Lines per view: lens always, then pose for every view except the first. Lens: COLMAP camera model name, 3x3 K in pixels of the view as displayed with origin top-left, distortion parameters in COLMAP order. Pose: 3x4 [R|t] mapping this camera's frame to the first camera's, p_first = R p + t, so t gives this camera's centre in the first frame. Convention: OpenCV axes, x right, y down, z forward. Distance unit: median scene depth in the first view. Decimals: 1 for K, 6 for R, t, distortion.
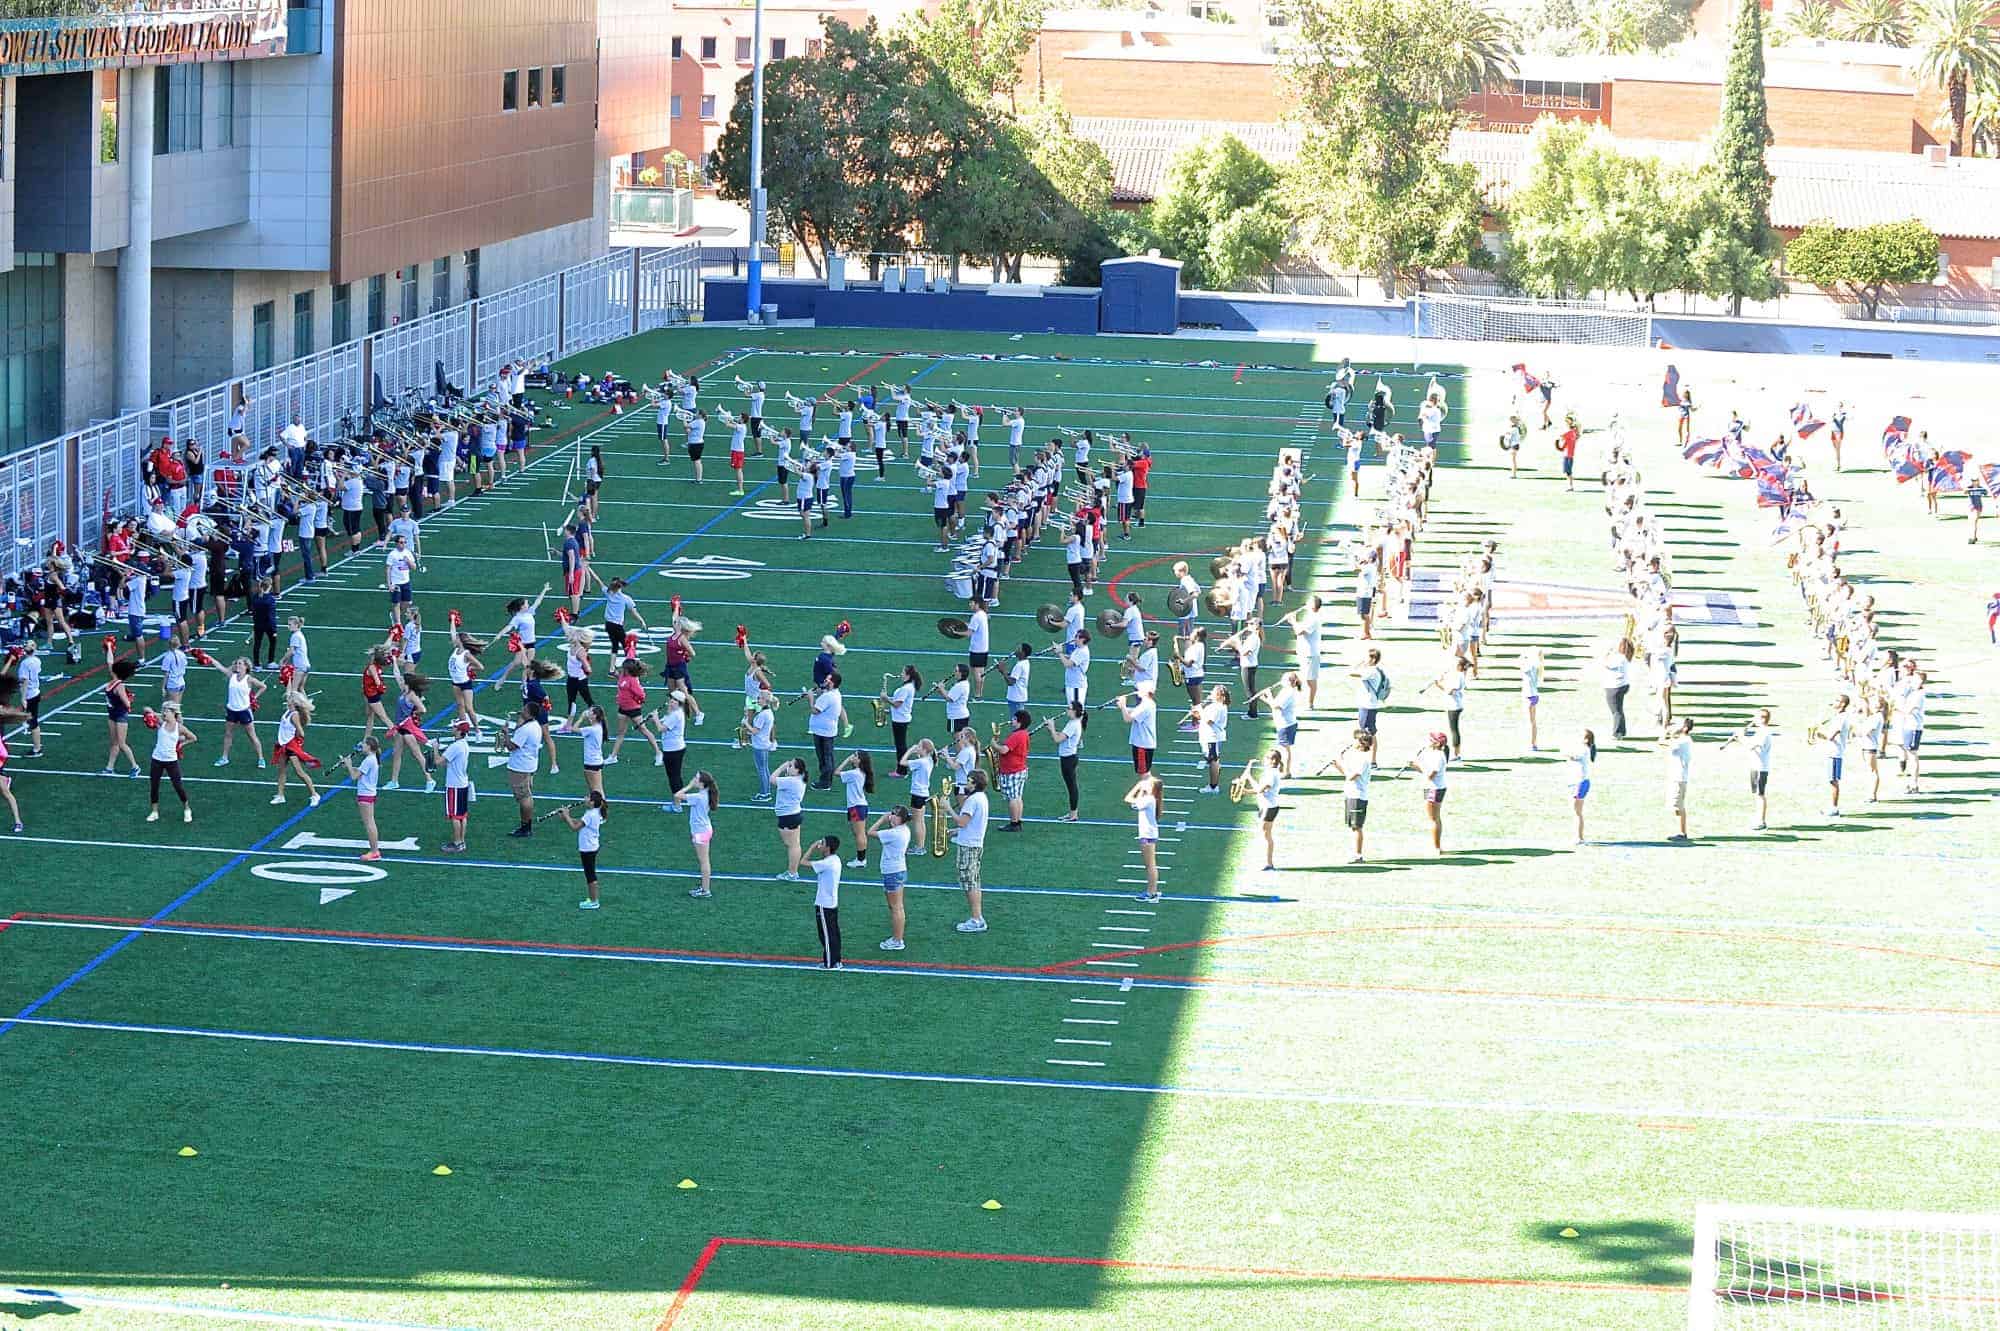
lens RADIAL K [[4020.8, 0, 1007.3], [0, 4020.8, 692.4], [0, 0, 1]] dist [-0.359798, -0.144249]
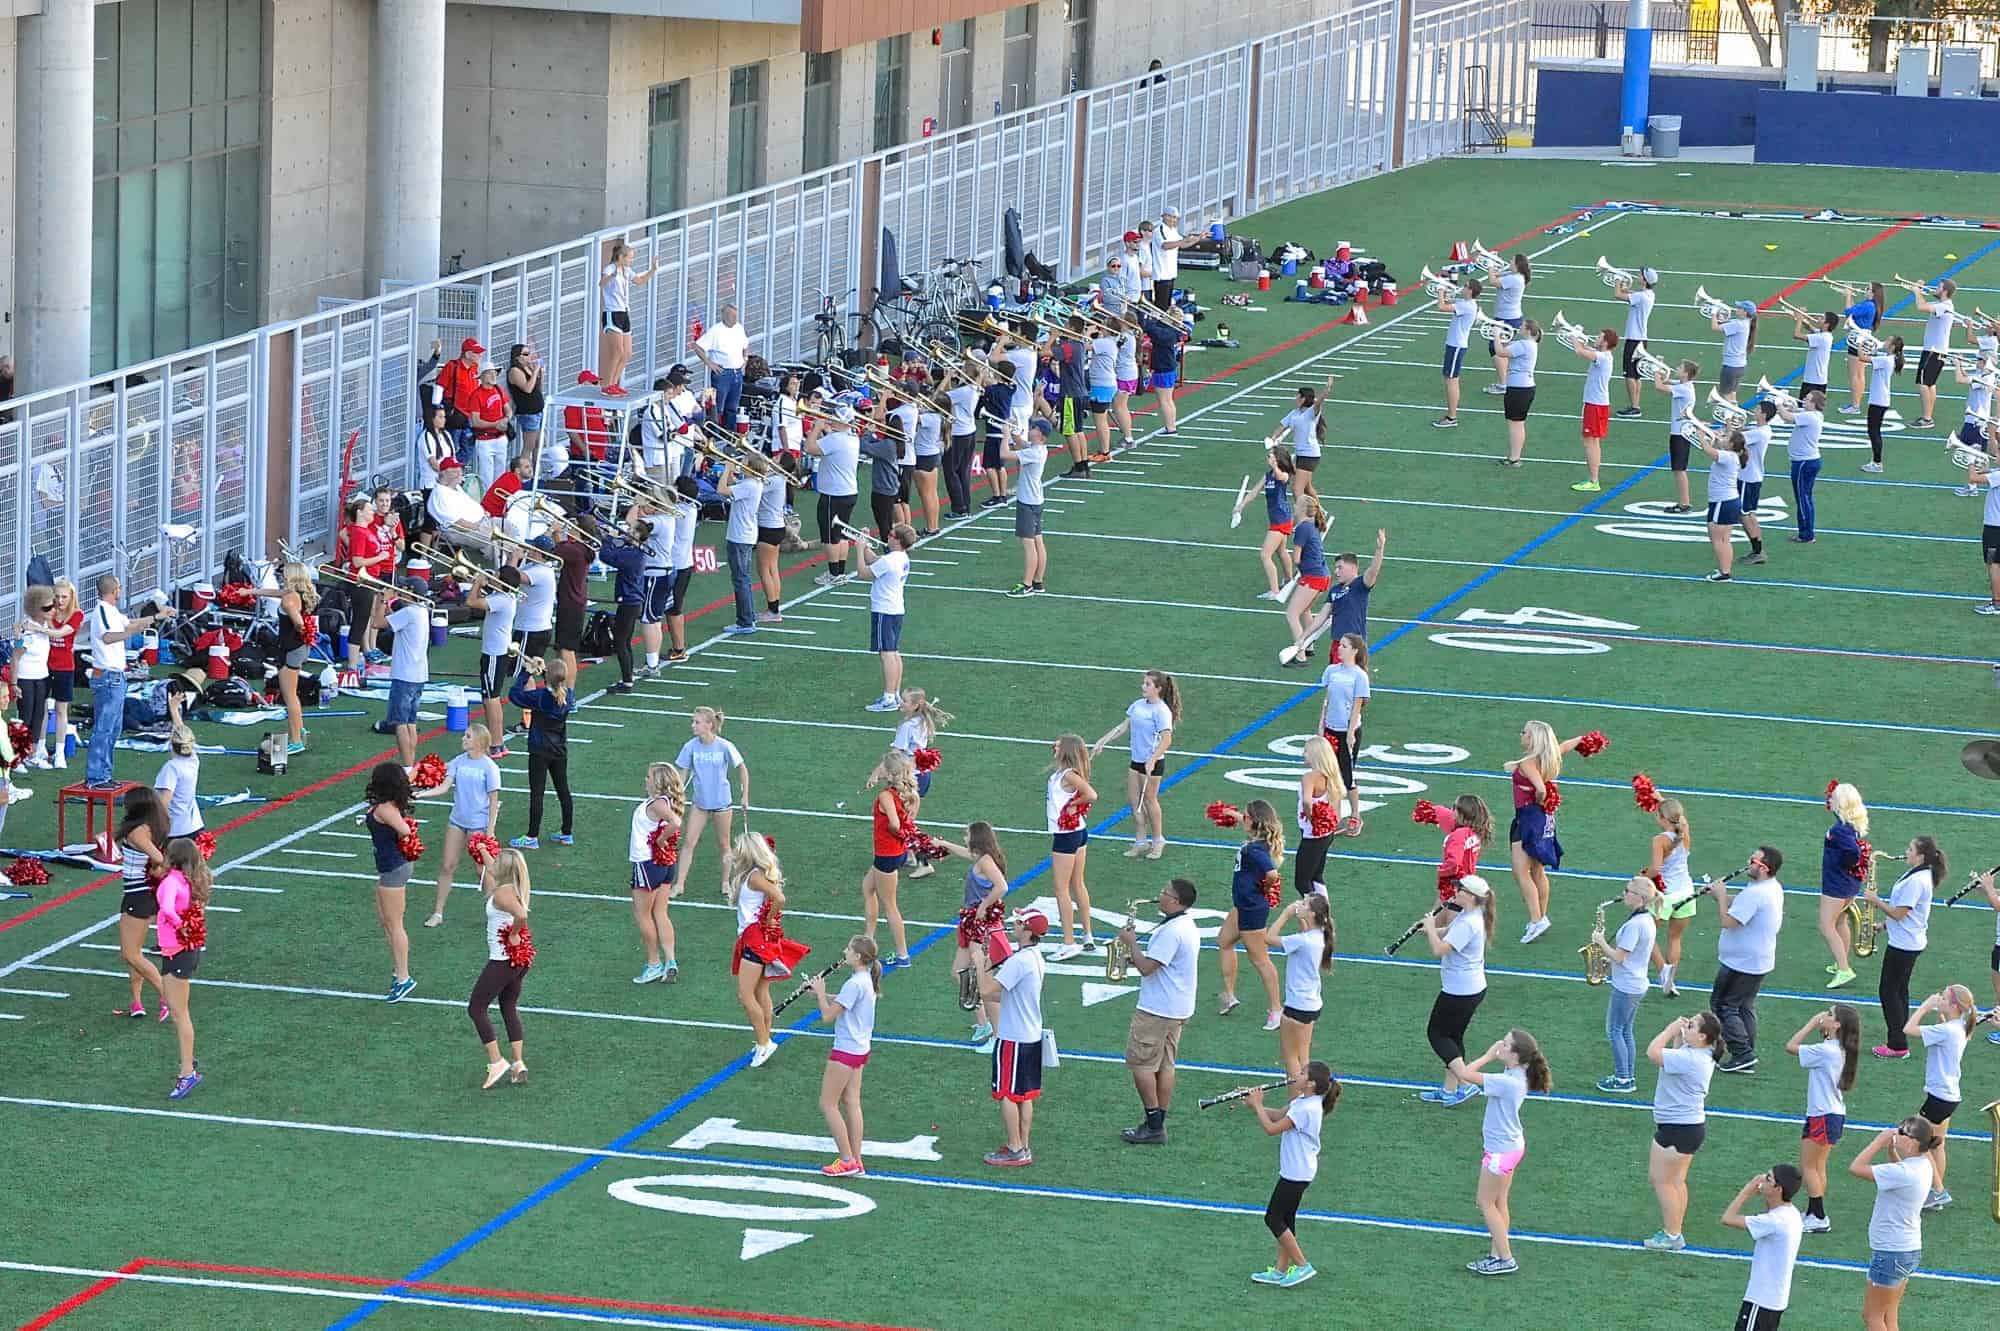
lens RADIAL K [[6117.1, 0, 947.8], [0, 6117.1, 653.8], [0, 0, 1]] dist [0.267896, 0.693505]
pose [[0.986410, 0.029711, -0.161593, -0.021537], [-0.036131, 0.998664, -0.036935, 0.003474], [0.160280, 0.042271, 0.986166, 0.223014]]
